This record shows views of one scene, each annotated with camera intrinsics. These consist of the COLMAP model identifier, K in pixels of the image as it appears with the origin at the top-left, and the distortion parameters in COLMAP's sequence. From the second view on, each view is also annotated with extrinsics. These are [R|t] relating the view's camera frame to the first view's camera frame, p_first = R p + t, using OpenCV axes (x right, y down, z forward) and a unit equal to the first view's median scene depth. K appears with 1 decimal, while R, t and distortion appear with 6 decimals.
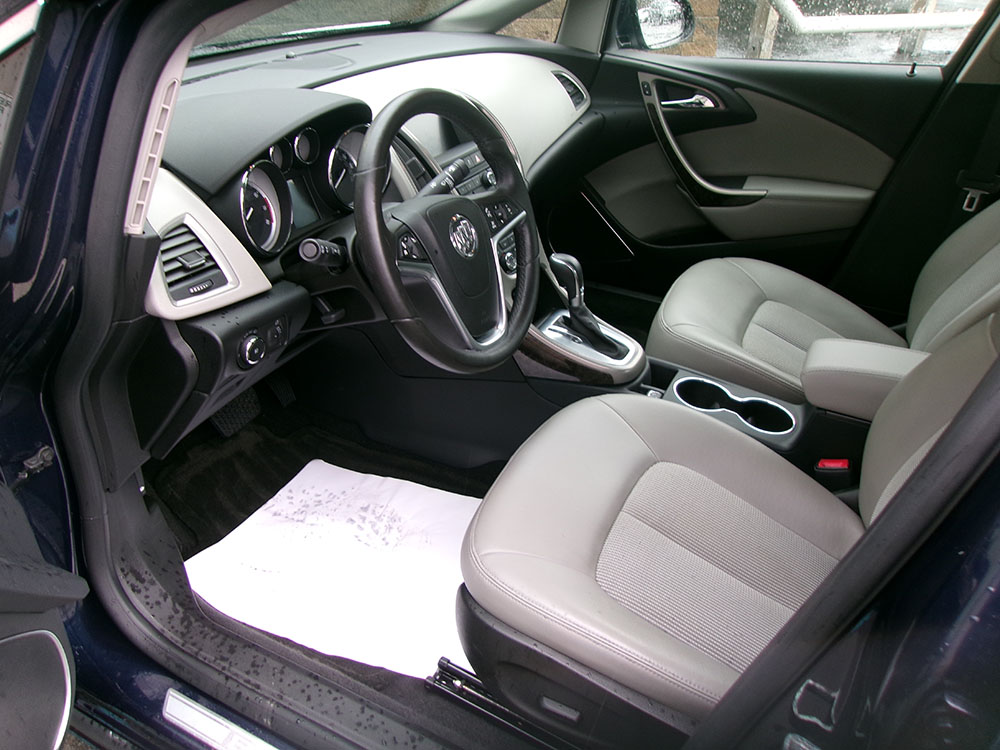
lens RADIAL K [[762.5, 0, 493.9], [0, 762.5, 369.2], [0, 0, 1]] dist [-0.017259, 0.025318]
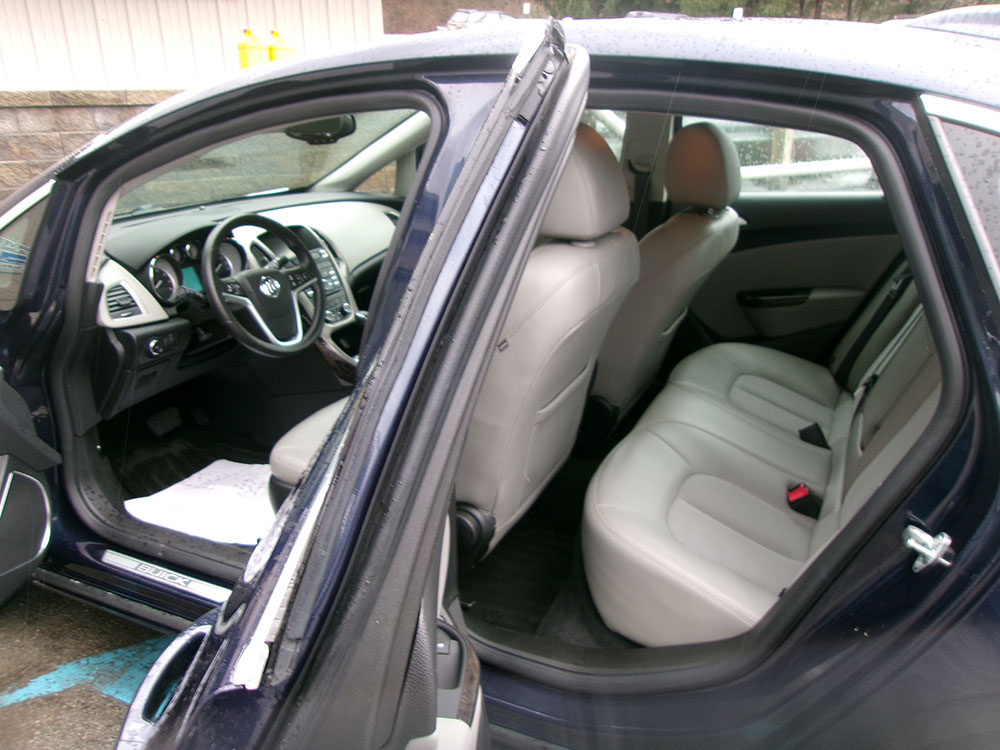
lens RADIAL K [[762.5, 0, 501.5], [0, 762.5, 380.3], [0, 0, 1]] dist [-0.017259, 0.025318]
pose [[0.998367, -0.056343, 0.009464, 0.475908], [0.057123, 0.981331, -0.183646, 0.410628], [0.001060, 0.183887, 0.982947, -0.774030]]
